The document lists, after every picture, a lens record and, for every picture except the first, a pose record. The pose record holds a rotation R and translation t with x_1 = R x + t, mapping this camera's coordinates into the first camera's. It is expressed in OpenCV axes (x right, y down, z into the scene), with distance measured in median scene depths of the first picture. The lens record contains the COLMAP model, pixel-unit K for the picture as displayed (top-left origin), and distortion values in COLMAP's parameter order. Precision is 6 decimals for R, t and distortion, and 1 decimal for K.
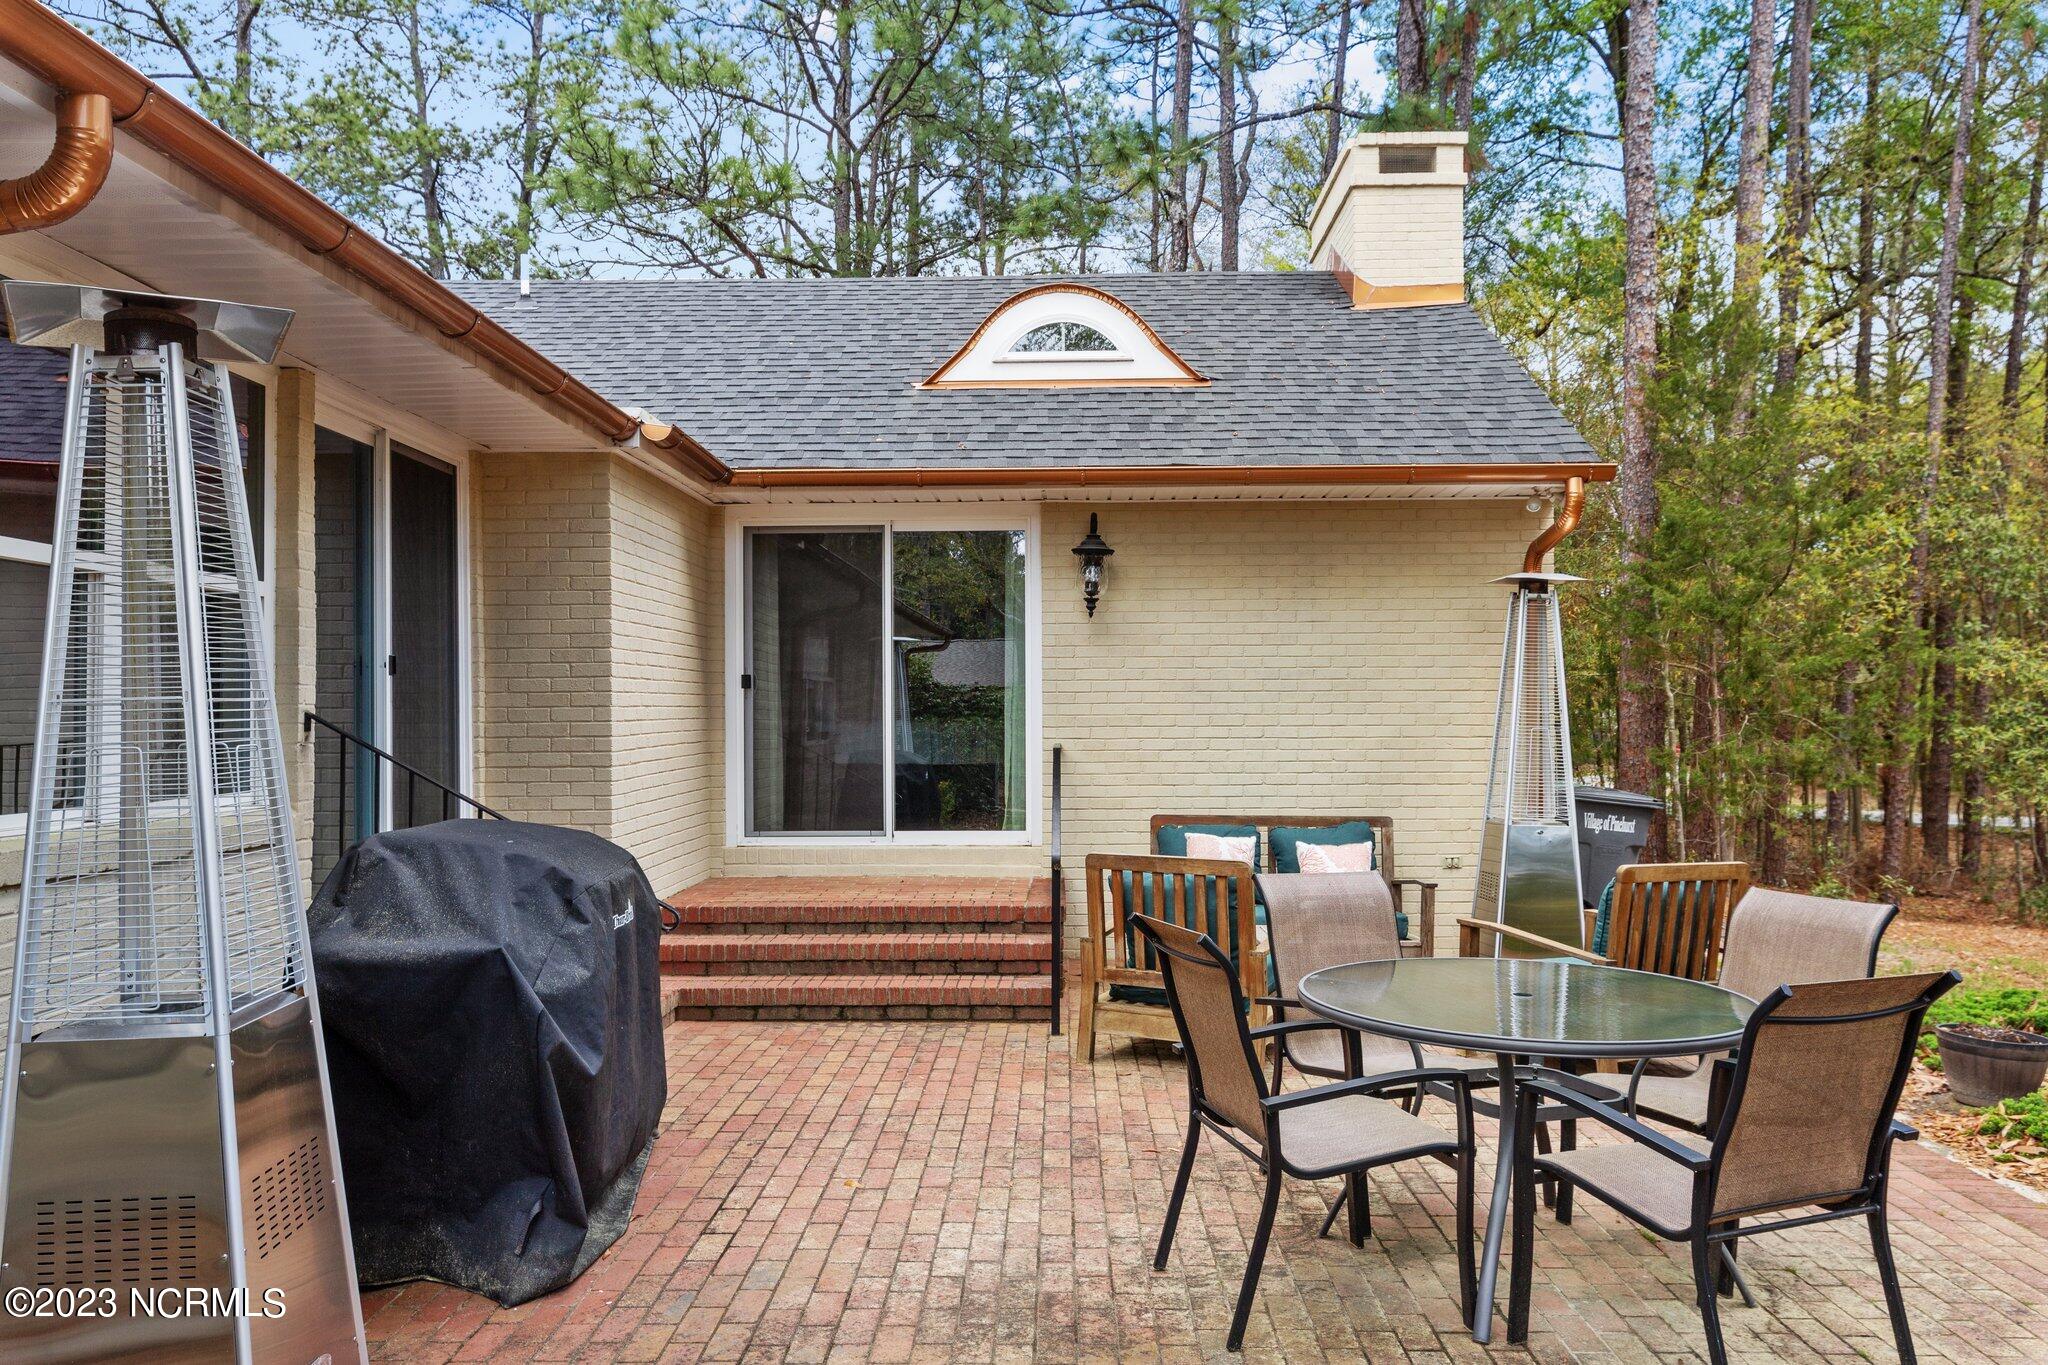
lens RADIAL K [[1468.9, 0, 1024.0], [0, 1468.9, 682.5], [0, 0, 1]] dist [0.006359, 0.001660]
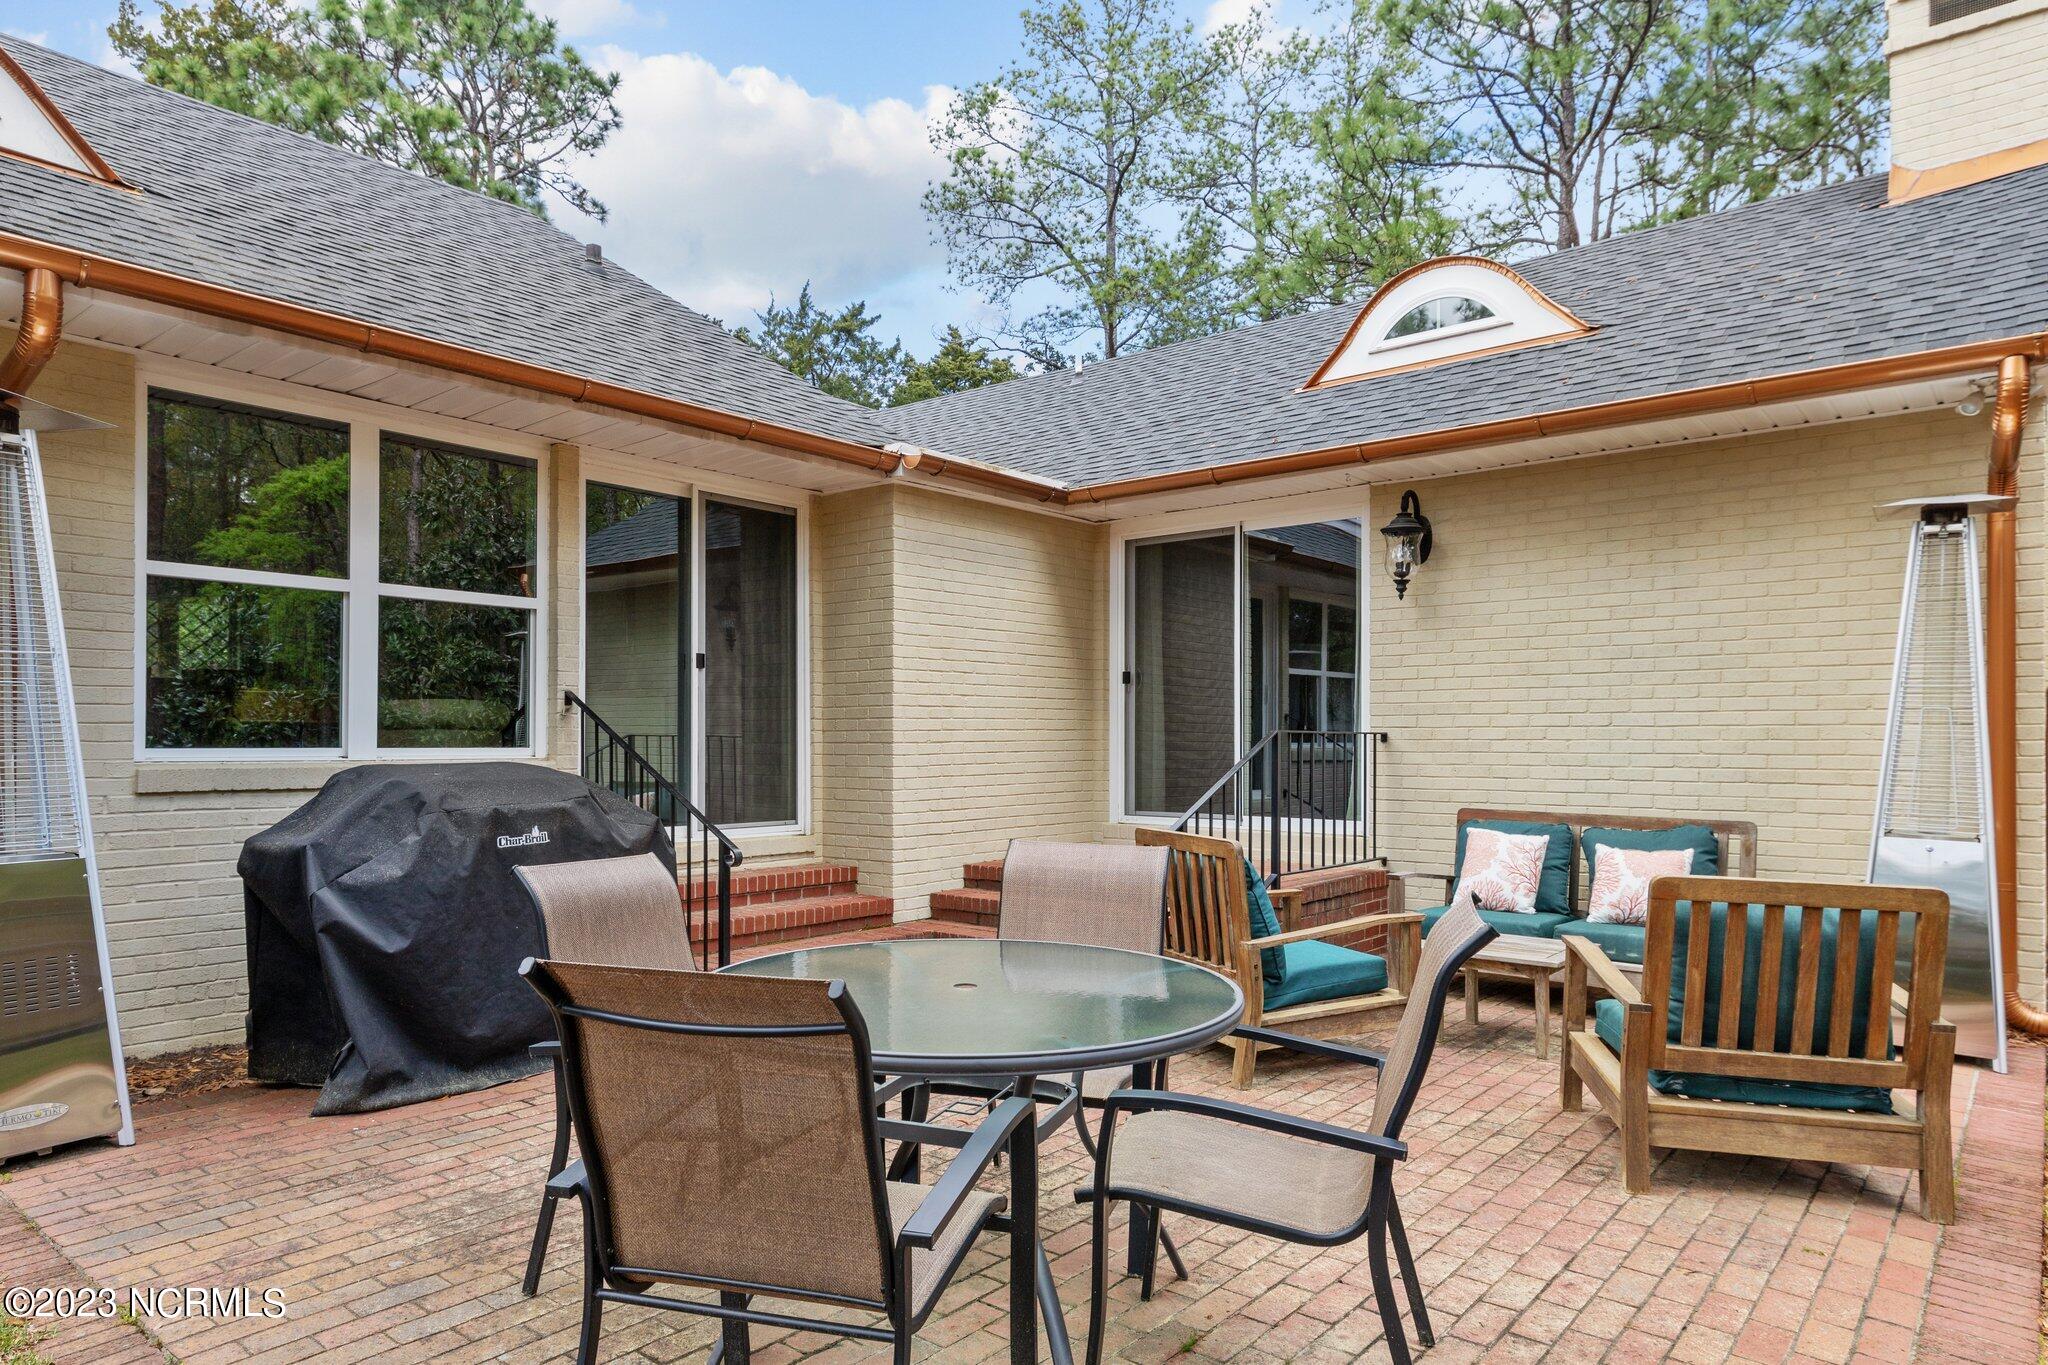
lens RADIAL K [[1230.3, 0, 1024.4], [0, 1230.3, 719.1], [0, 0, 1]] dist [0.002076, 0.001573]
pose [[0.784891, -0.004915, -0.619614, 0.341925], [0.009270, 0.999950, 0.003811, 0.027507], [0.619564, -0.008735, 0.784897, 0.213615]]
